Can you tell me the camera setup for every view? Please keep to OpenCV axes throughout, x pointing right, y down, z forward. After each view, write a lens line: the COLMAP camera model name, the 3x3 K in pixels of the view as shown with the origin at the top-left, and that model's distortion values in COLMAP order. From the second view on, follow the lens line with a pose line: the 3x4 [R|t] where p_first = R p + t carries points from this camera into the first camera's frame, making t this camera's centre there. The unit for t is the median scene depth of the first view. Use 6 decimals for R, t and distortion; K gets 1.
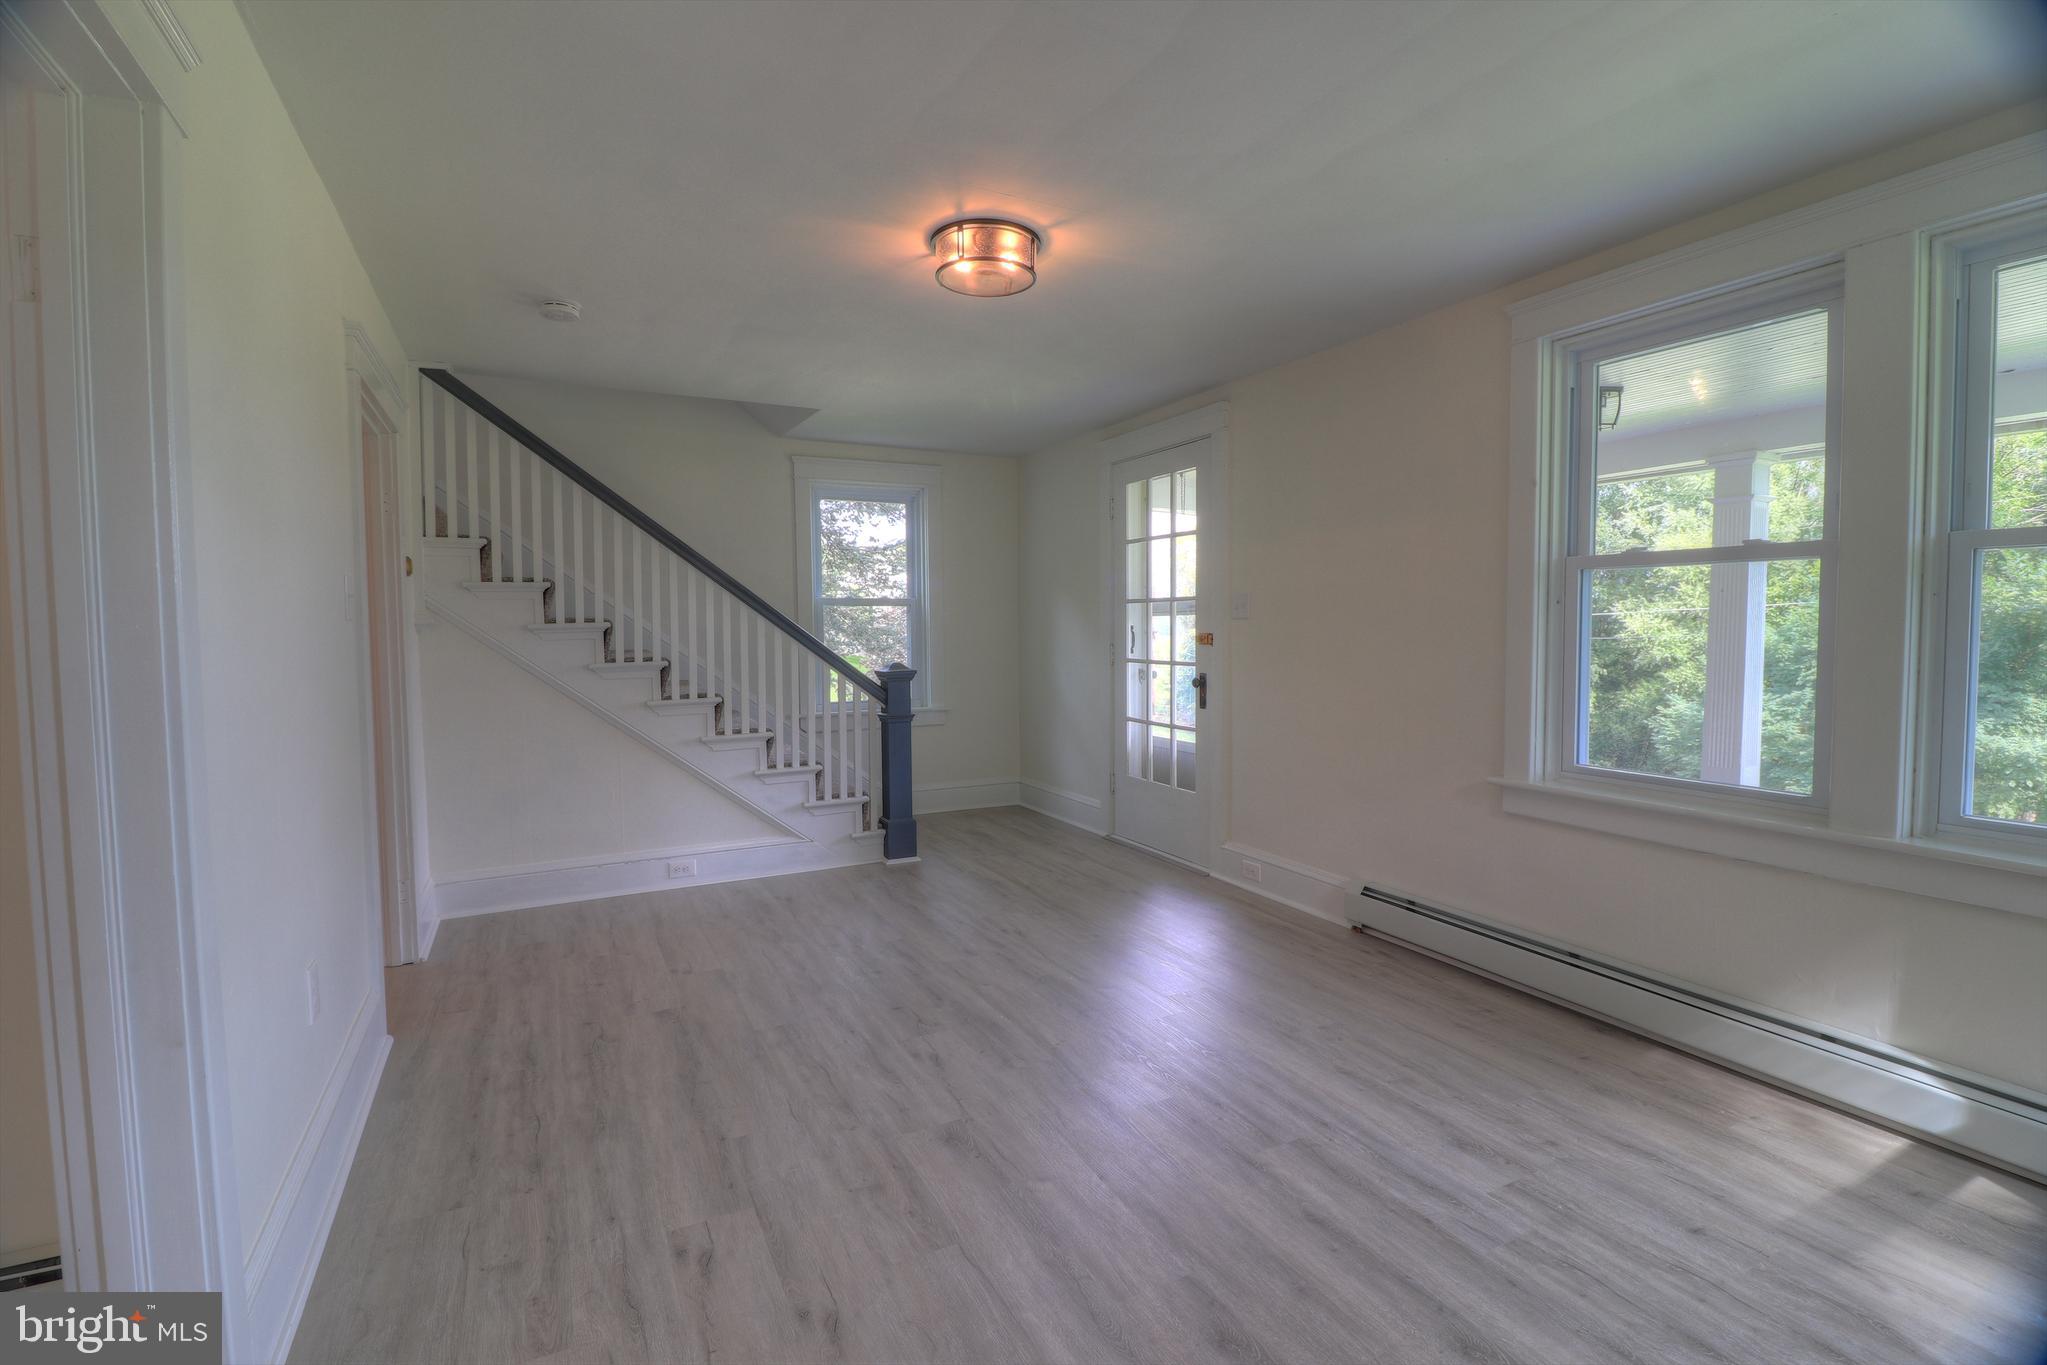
lens RADIAL K [[946.1, 0, 1016.5], [0, 946.1, 674.5], [0, 0, 1]] dist [0.003751, -0.015157]
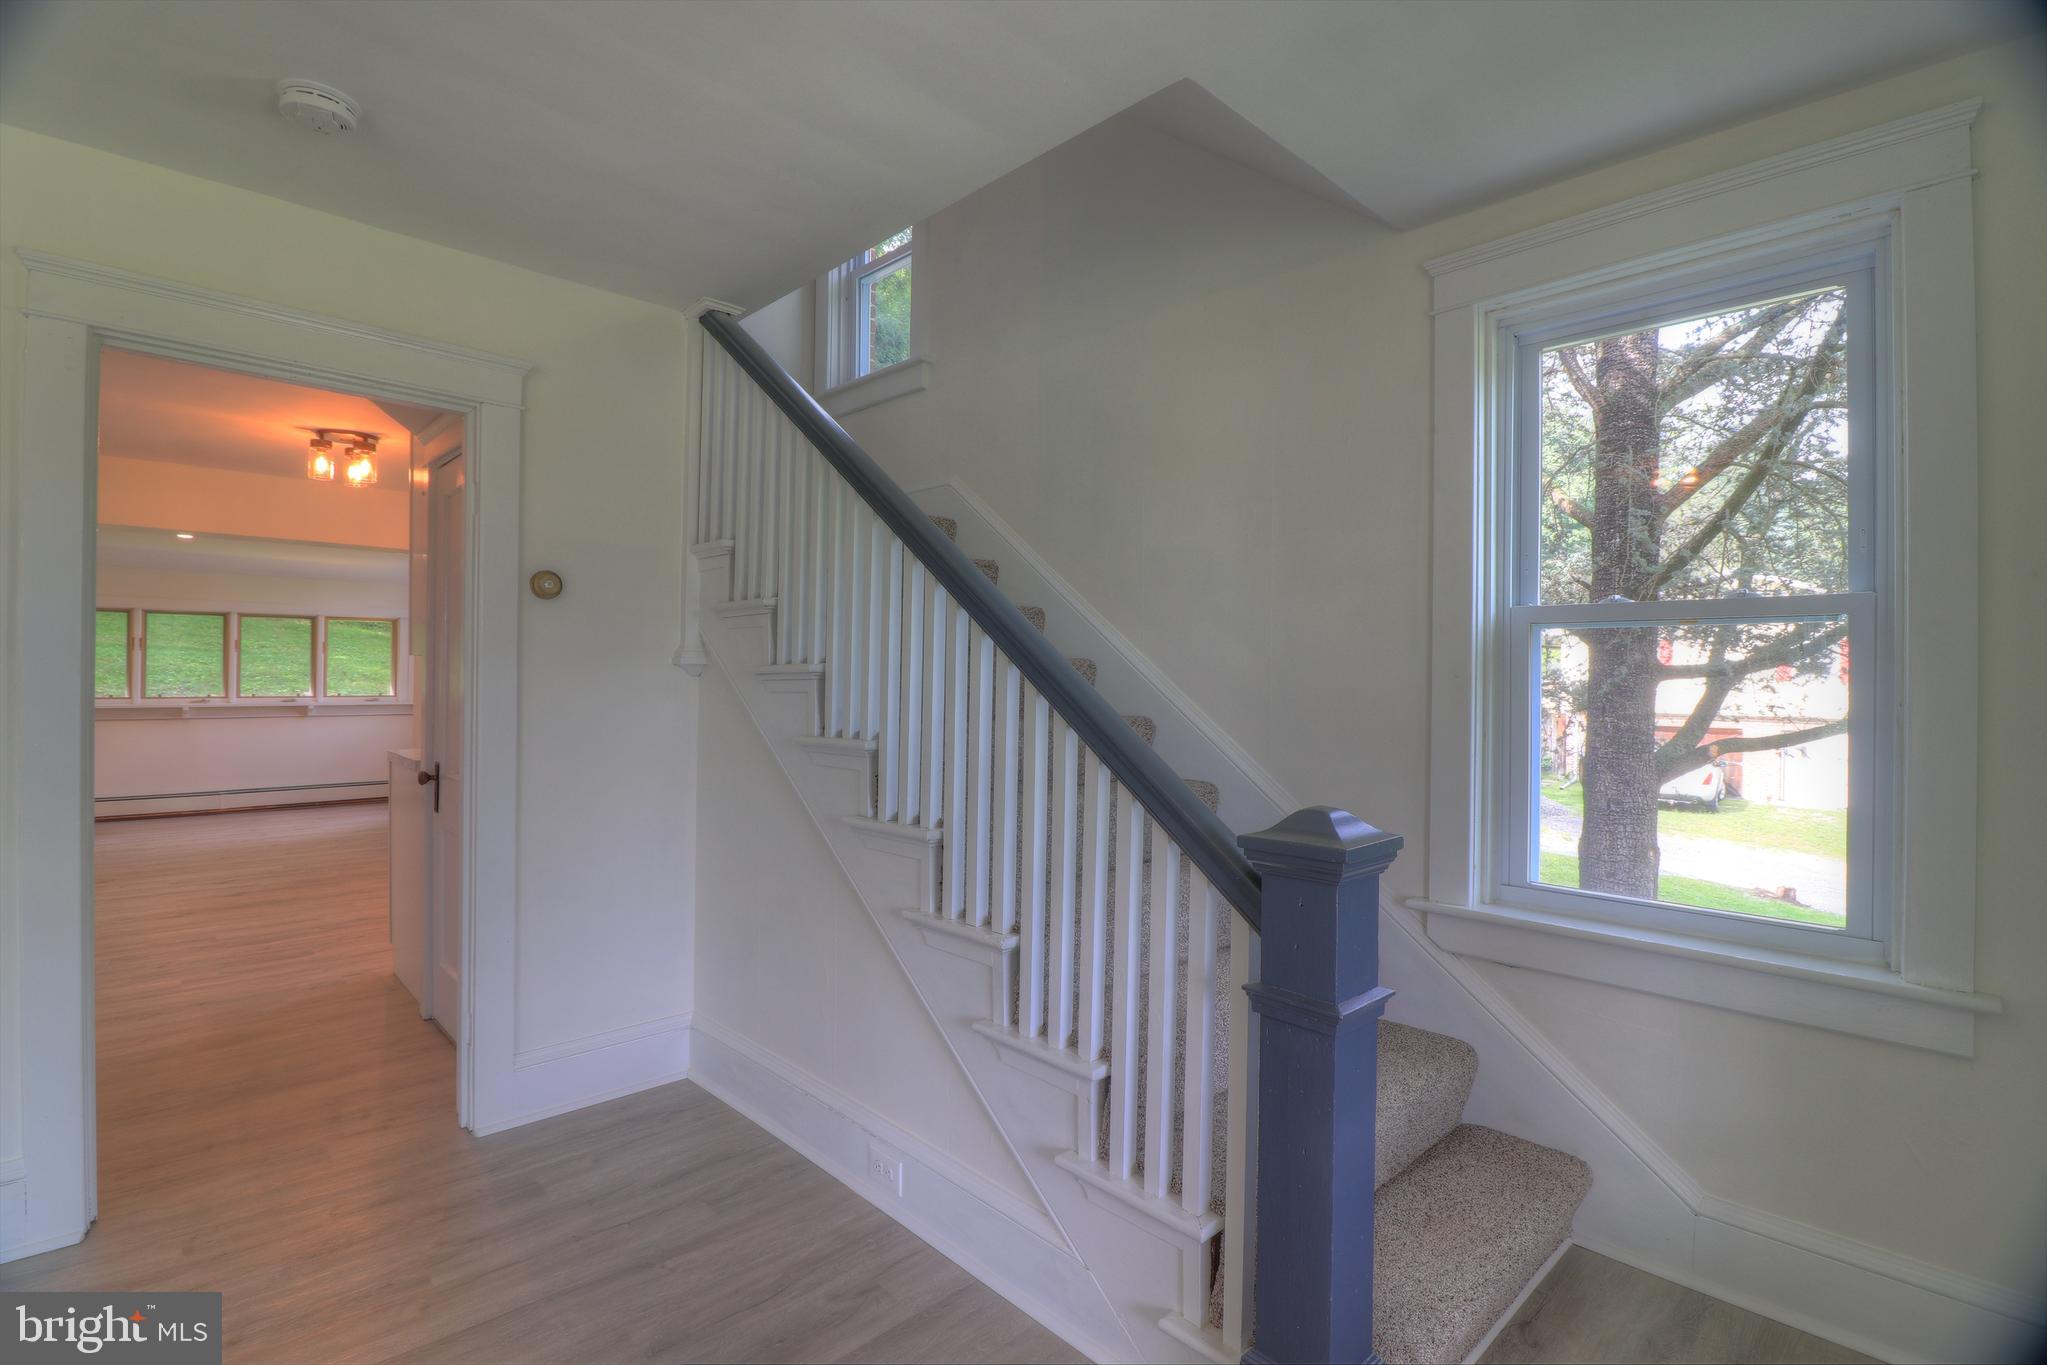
lens RADIAL K [[946.1, 0, 1016.5], [0, 946.1, 674.5], [0, 0, 1]] dist [0.003751, -0.015157]
pose [[0.287997, 0.008111, -0.957597, 0.156375], [-0.062994, 0.997959, -0.010492, -0.056948], [0.955557, 0.063345, 0.287920, 1.096834]]
